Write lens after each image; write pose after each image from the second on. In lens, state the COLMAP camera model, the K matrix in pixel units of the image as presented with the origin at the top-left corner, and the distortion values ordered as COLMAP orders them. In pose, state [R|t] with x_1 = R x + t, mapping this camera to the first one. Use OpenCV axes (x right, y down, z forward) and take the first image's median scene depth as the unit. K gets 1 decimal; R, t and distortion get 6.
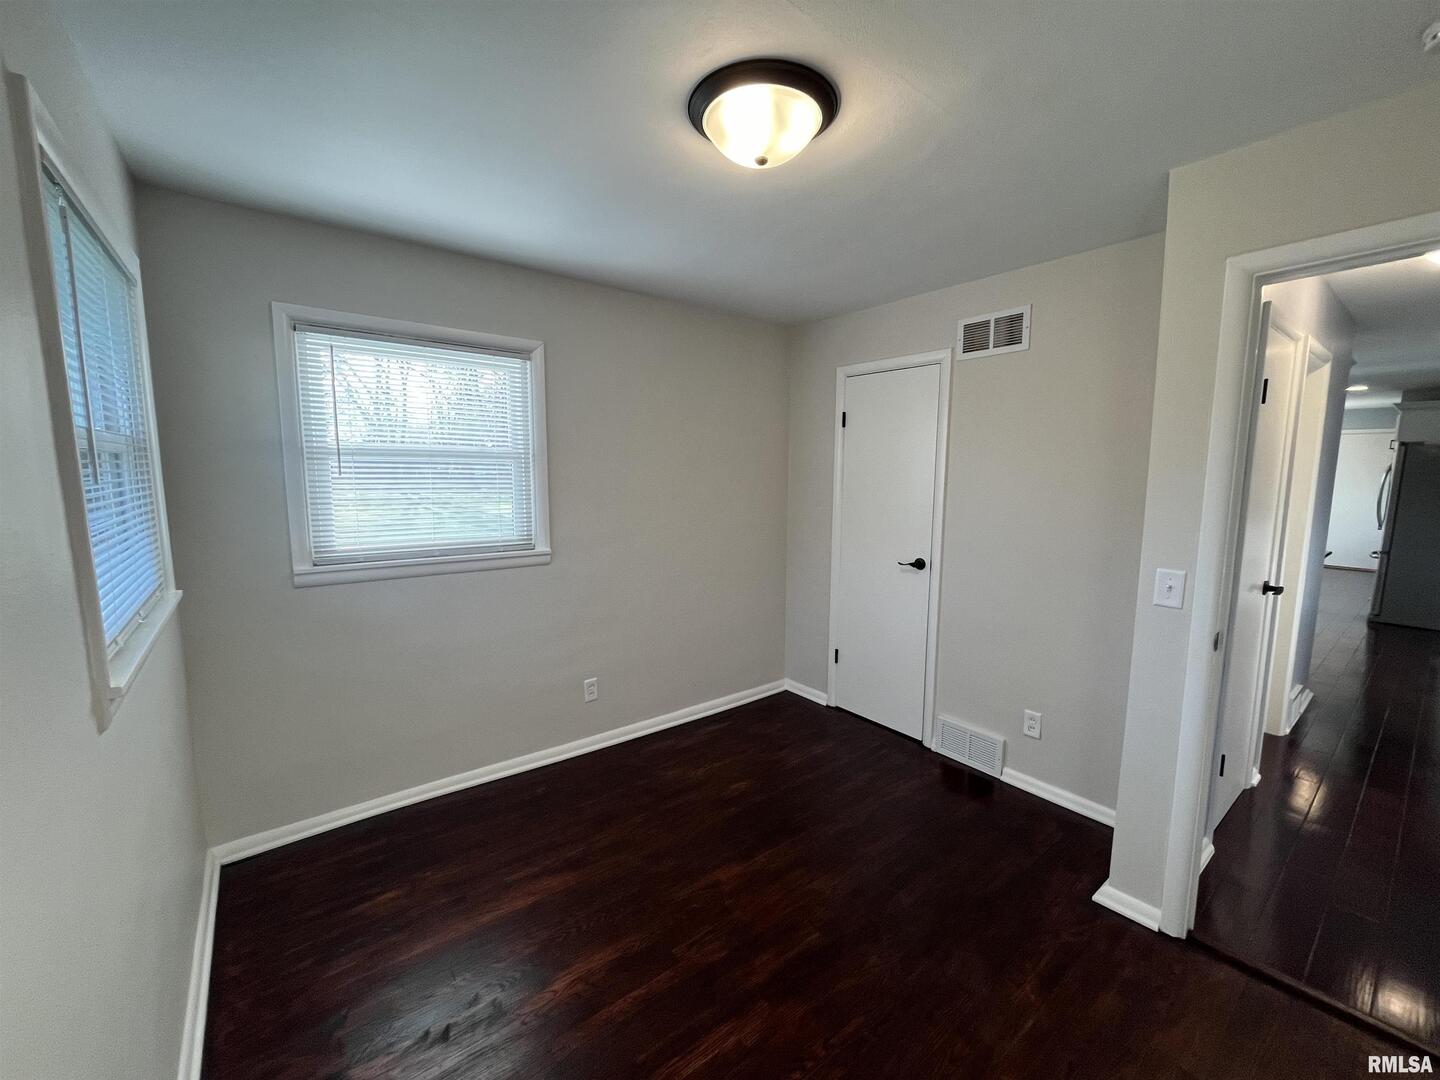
lens RADIAL K [[581.3, 0, 721.0], [0, 581.3, 538.4], [0, 0, 1]] dist [-0.000360, -0.000589]
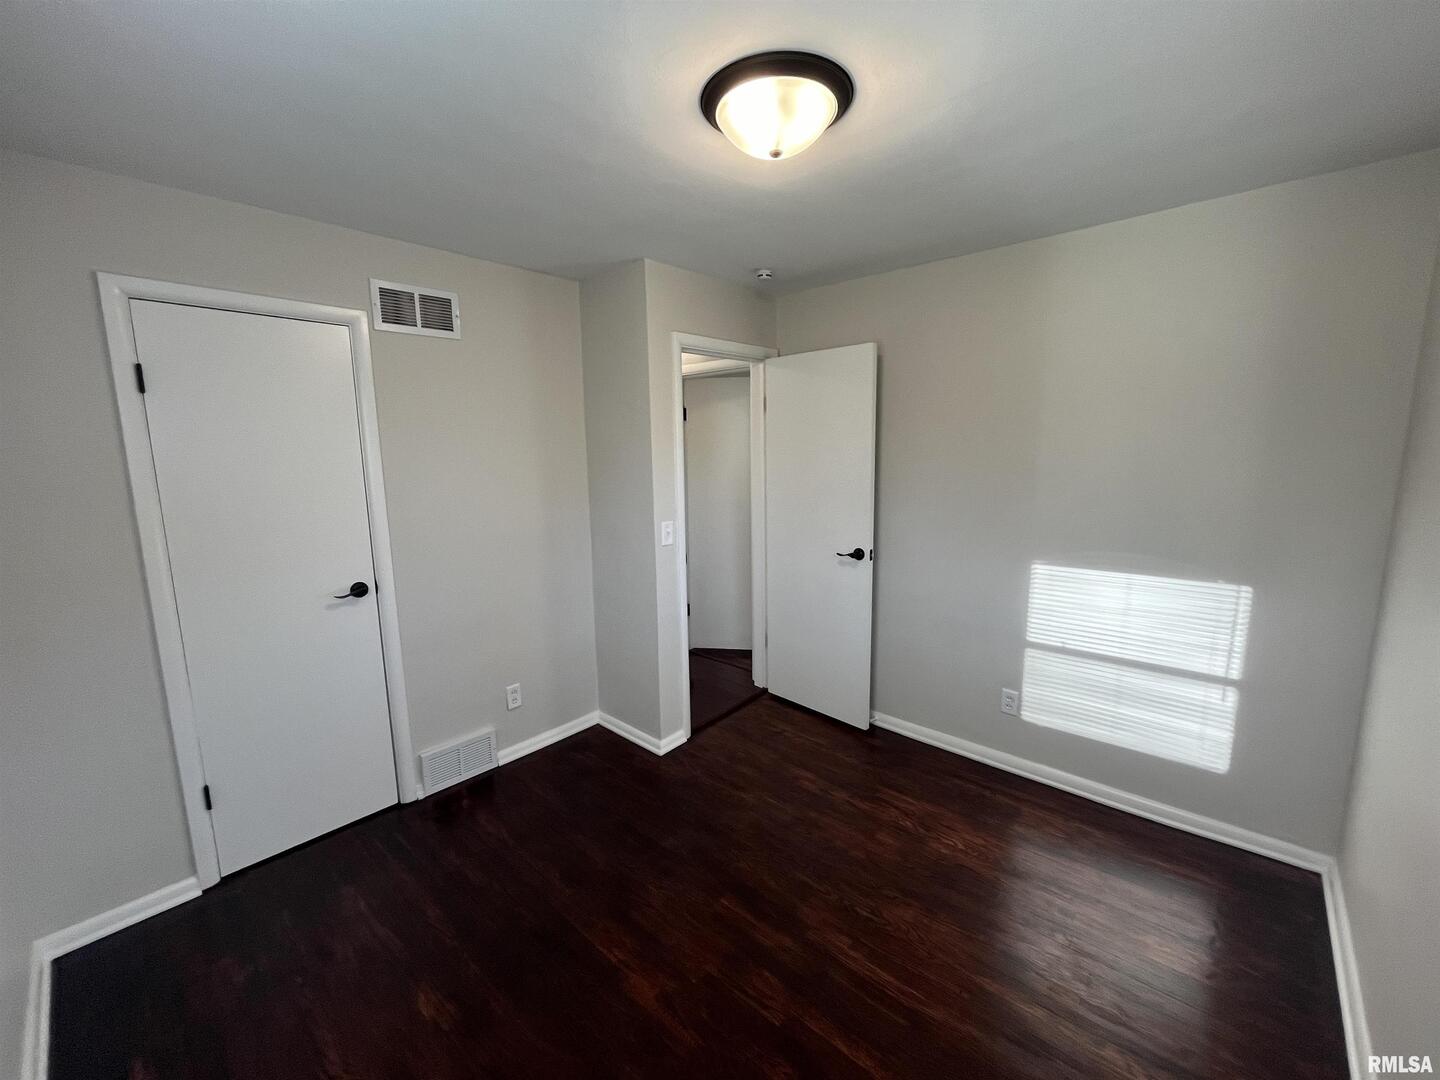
lens RADIAL K [[581.3, 0, 721.0], [0, 581.3, 538.4], [0, 0, 1]] dist [-0.000360, -0.000589]
pose [[-0.168404, -0.153028, 0.973767, -0.546072], [0.128518, 0.976035, 0.175610, -0.110105], [-0.977304, 0.154720, -0.144701, 0.746615]]
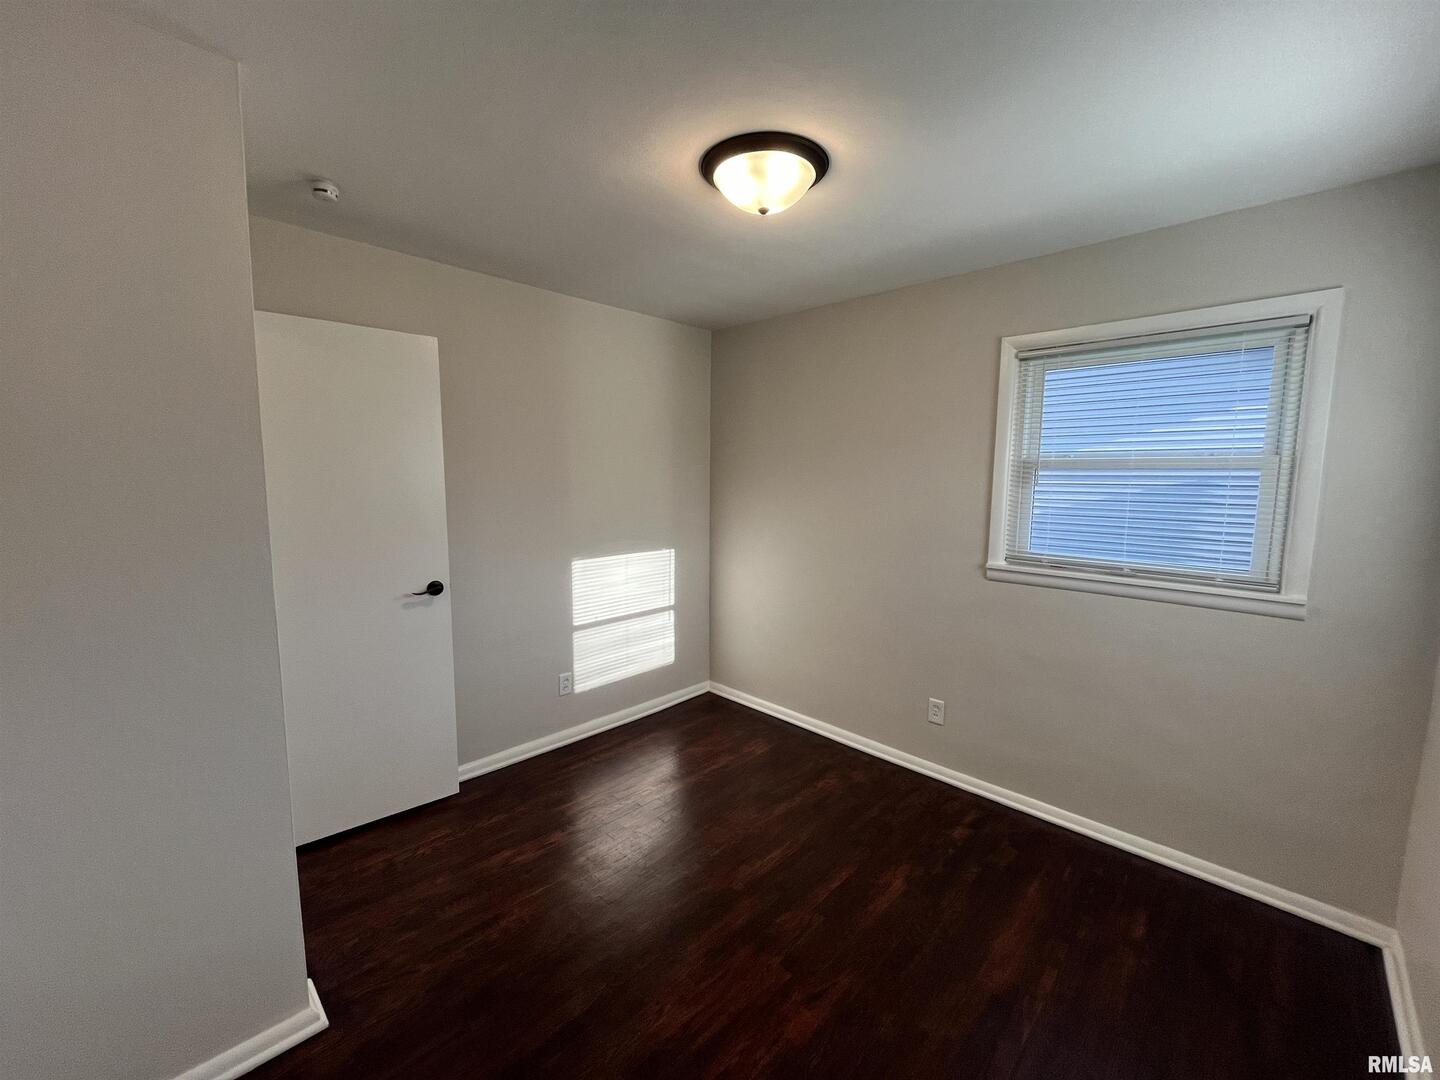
lens RADIAL K [[581.3, 0, 721.0], [0, 581.3, 538.4], [0, 0, 1]] dist [-0.000360, -0.000589]
pose [[-0.991022, -0.000269, -0.133700, 0.172344], [-0.030951, 0.973295, 0.227462, -0.152232], [0.130068, 0.229558, -0.964565, 1.267223]]
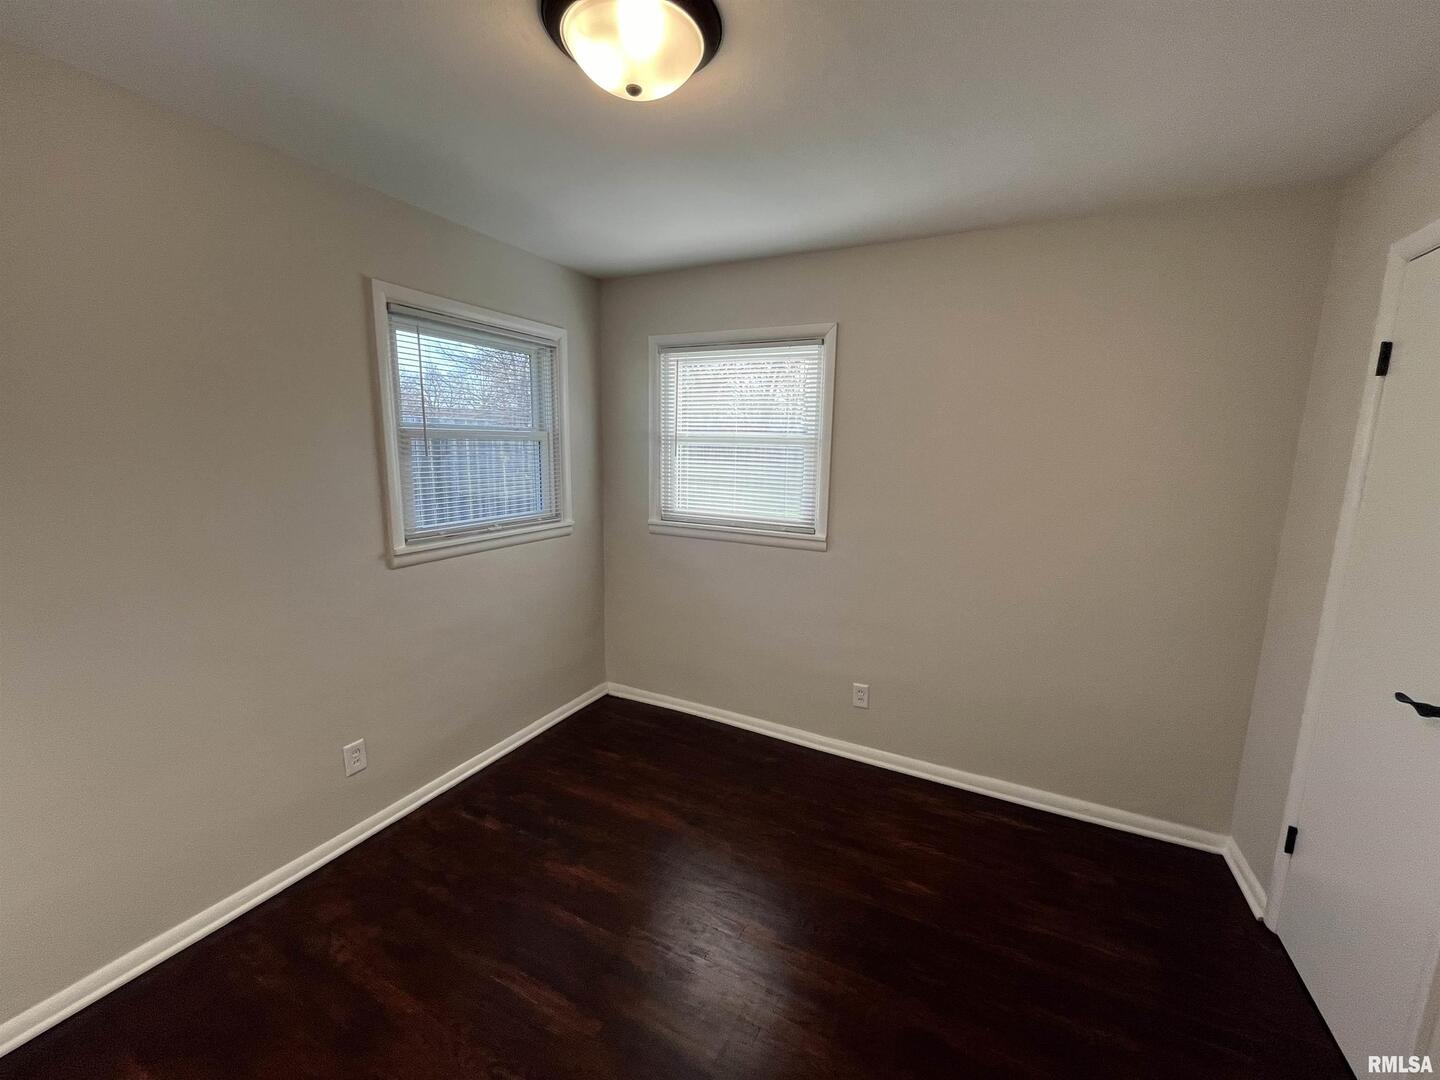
lens RADIAL K [[577.3, 0, 717.5], [0, 577.3, 539.7], [0, 0, 1]] dist [-0.002369, -0.000441]
pose [[0.423949, 0.147286, -0.893630, 0.533966], [-0.123310, 0.986887, 0.104156, -0.059332], [0.897252, 0.066037, 0.436552, 0.438239]]
